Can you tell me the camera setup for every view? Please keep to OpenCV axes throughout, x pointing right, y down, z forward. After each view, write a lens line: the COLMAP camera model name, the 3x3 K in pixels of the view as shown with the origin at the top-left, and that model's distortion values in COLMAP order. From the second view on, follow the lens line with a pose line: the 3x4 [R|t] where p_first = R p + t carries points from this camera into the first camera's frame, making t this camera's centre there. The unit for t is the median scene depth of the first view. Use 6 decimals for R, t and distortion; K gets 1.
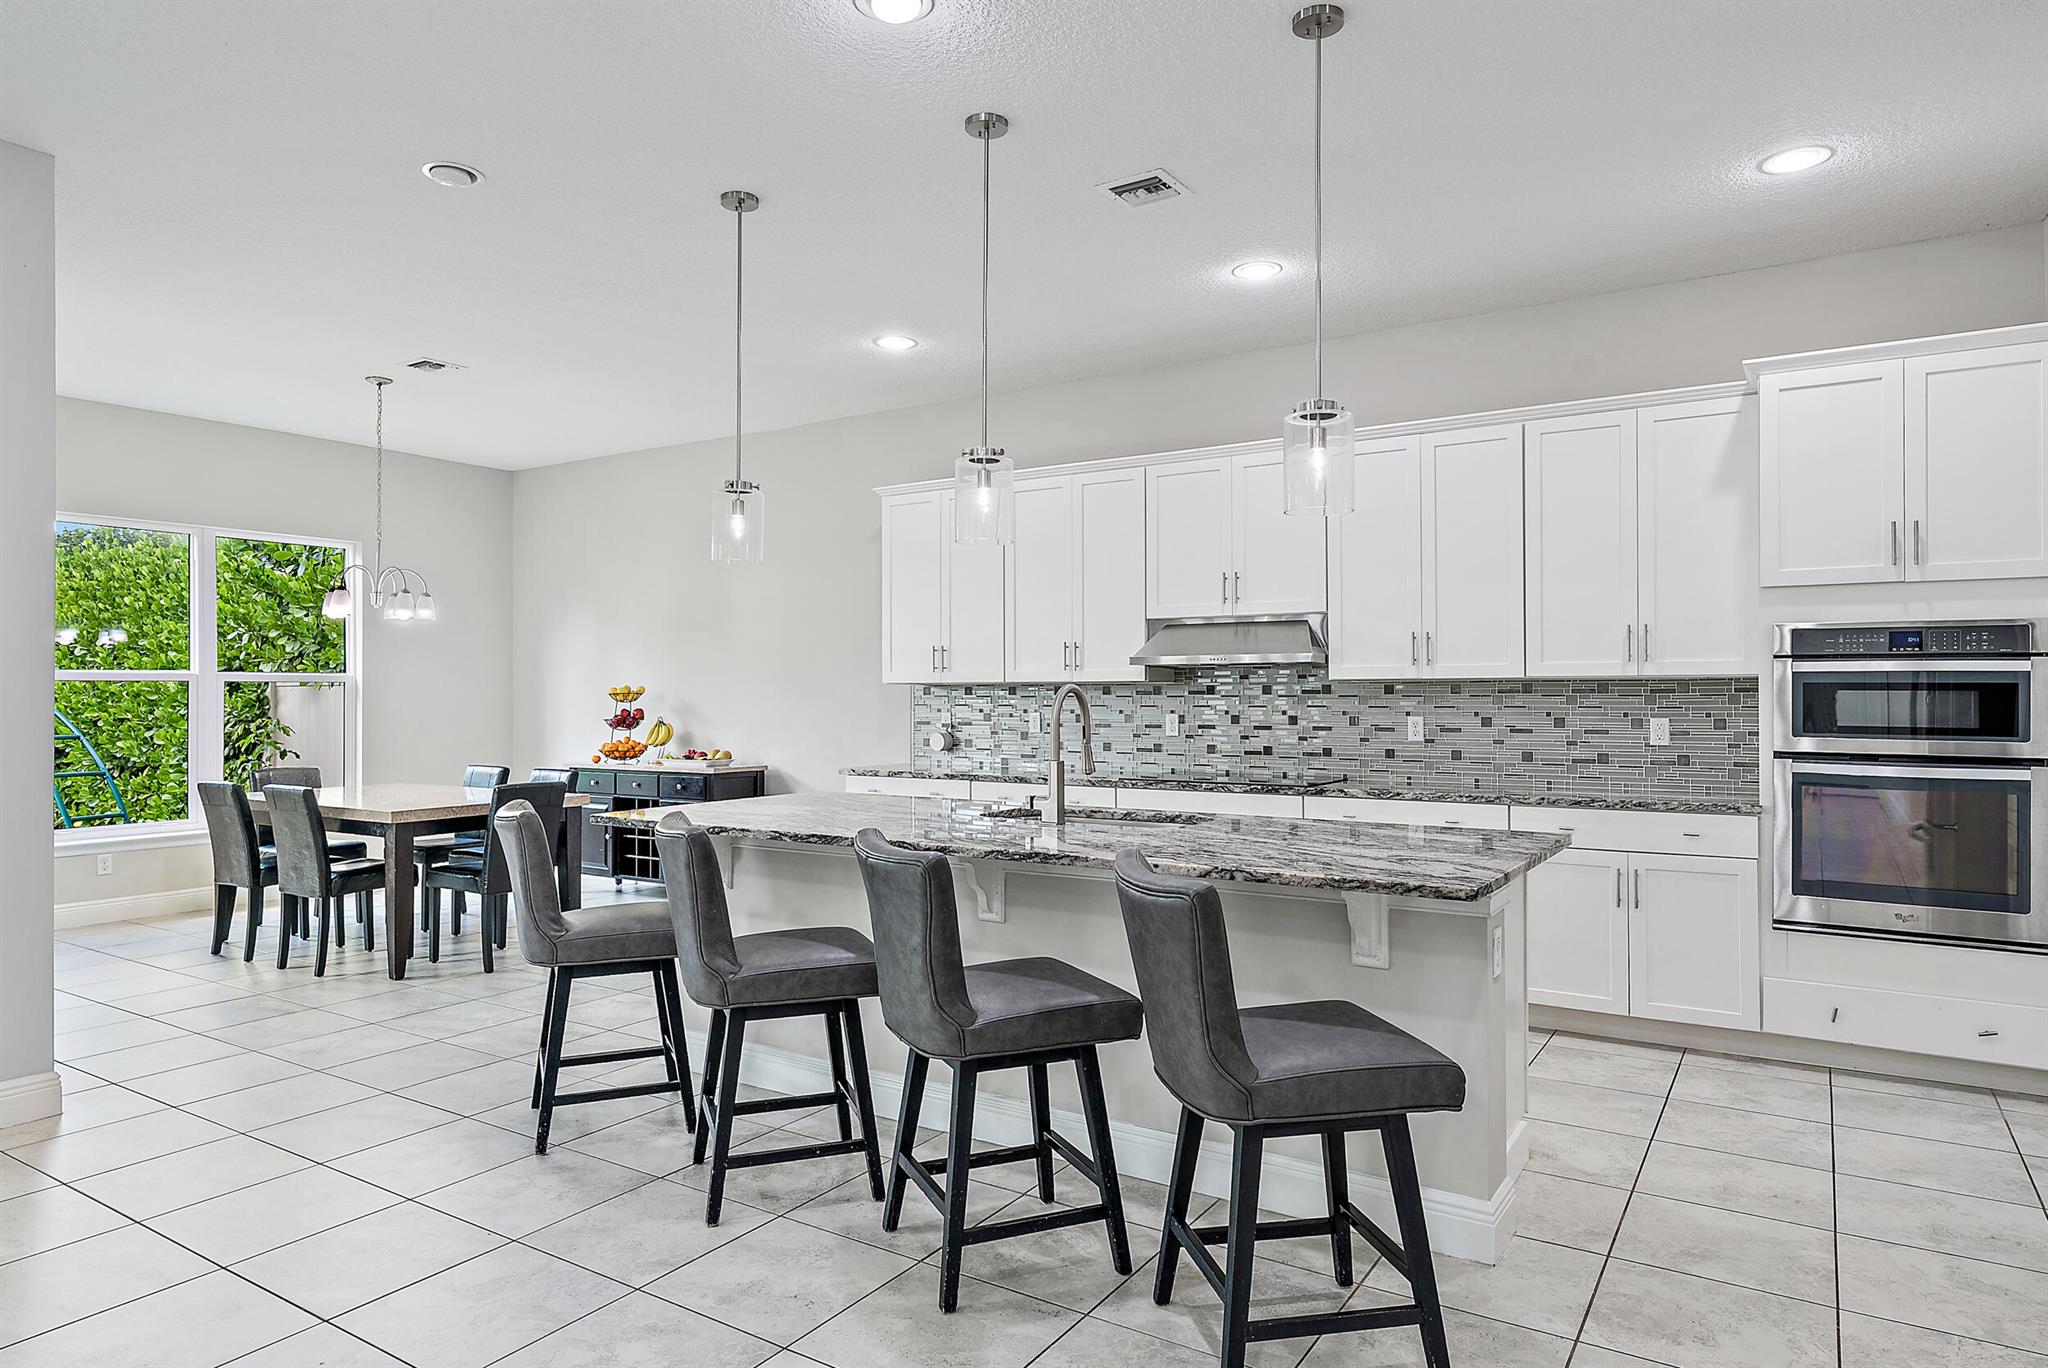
lens RADIAL K [[1226.6, 0, 1024.0], [0, 1226.6, 684.0], [0, 0, 1]] dist [0.002694, -0.000653]
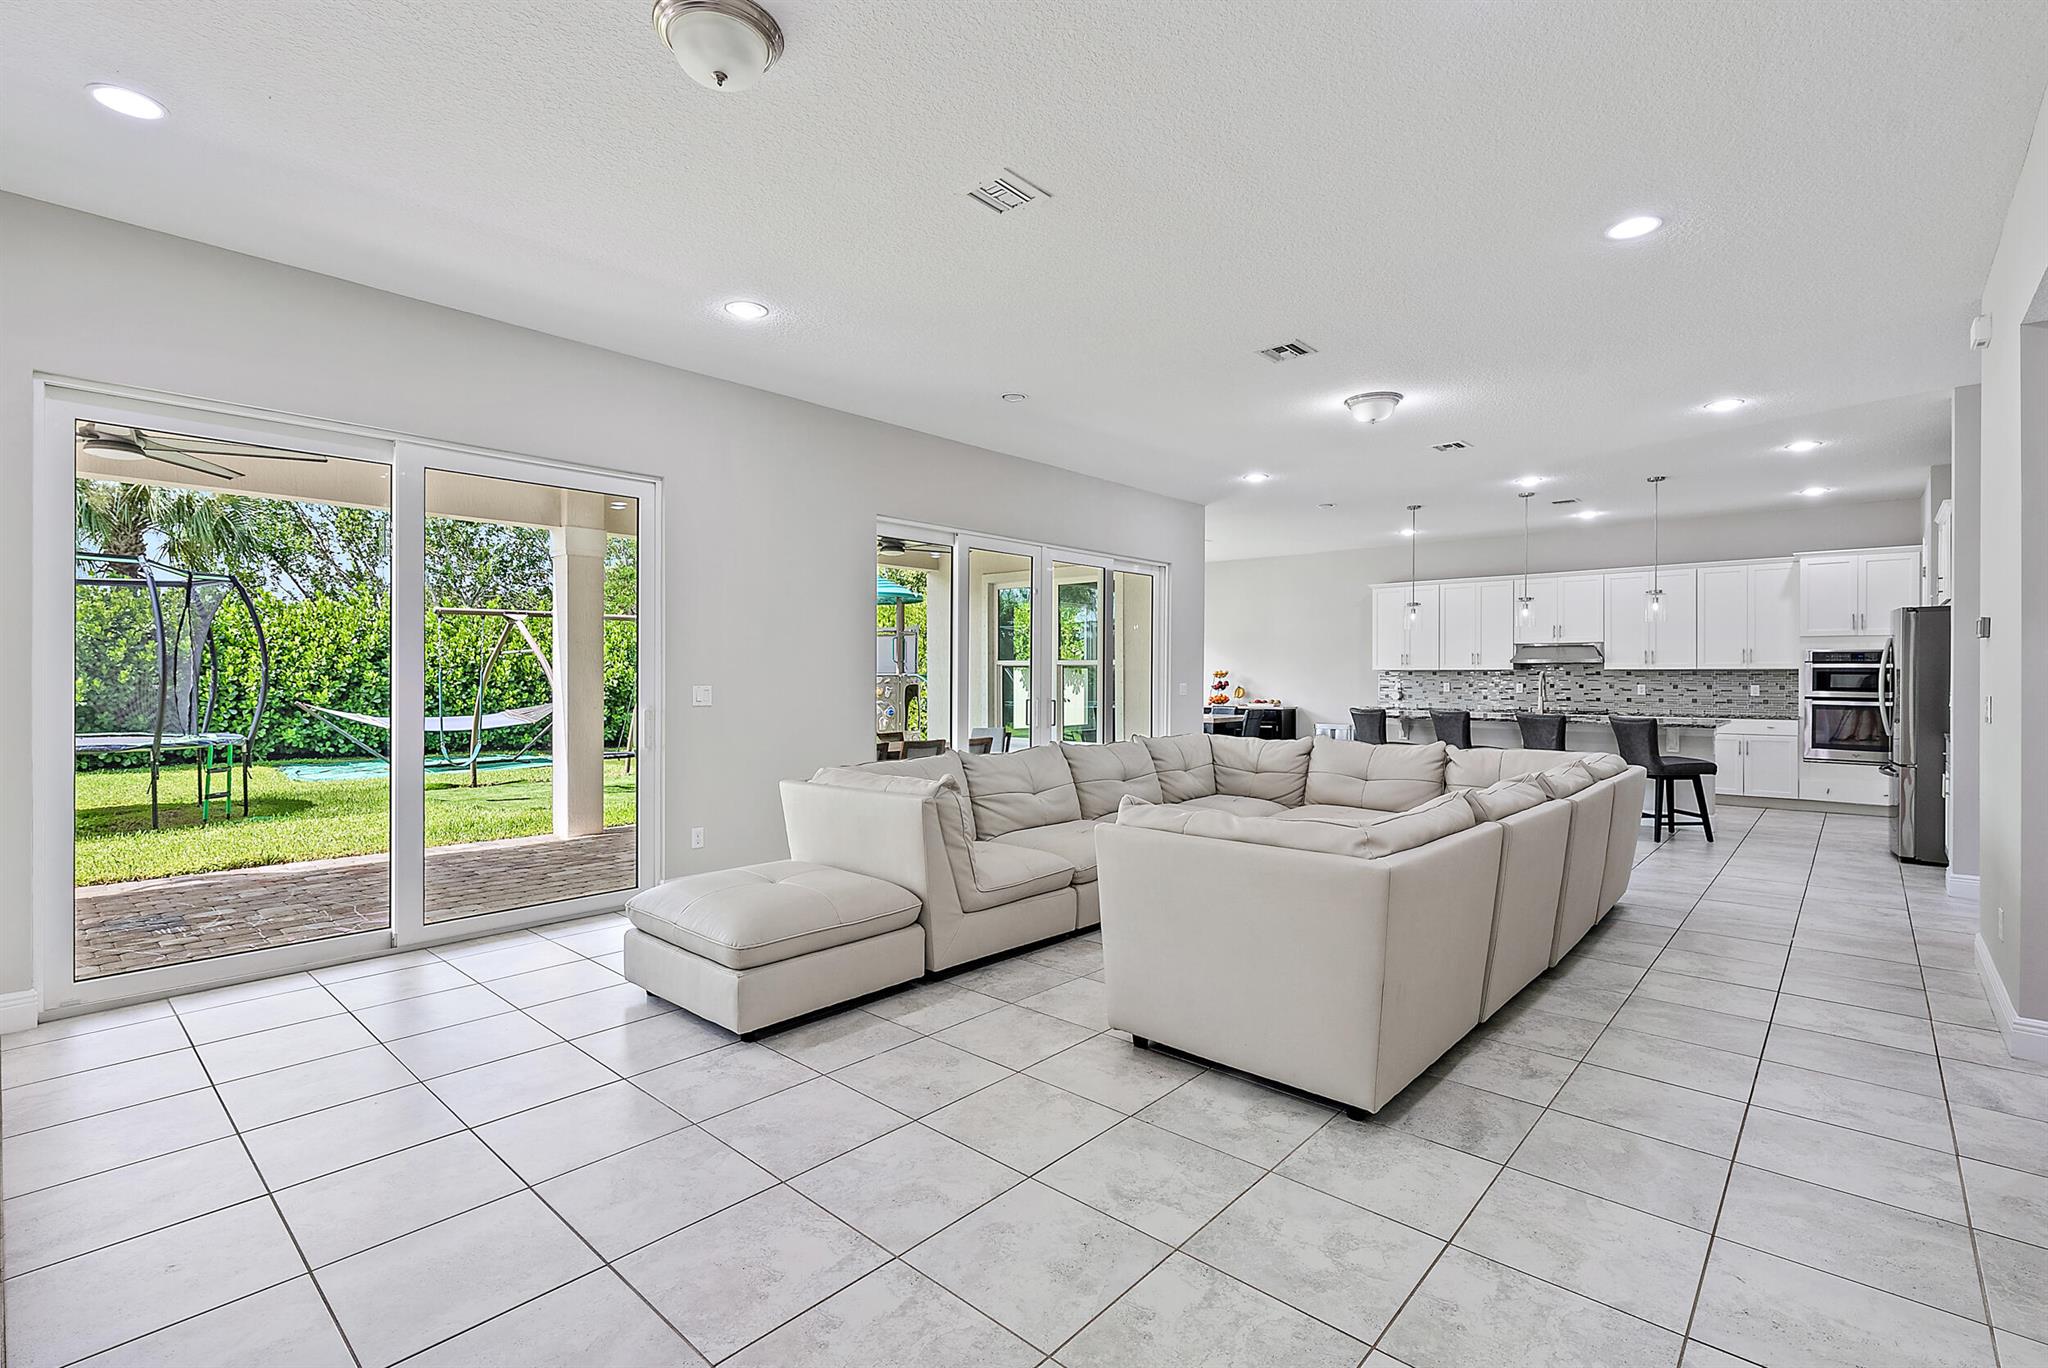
lens RADIAL K [[928.6, 0, 1020.5], [0, 928.6, 680.5], [0, 0, 1]] dist [0.001420, -0.000015]
pose [[0.986730, 0.005622, -0.162273, -0.619408], [-0.003608, 0.999913, 0.012700, -0.000595], [0.162330, -0.011946, 0.986664, -1.056754]]
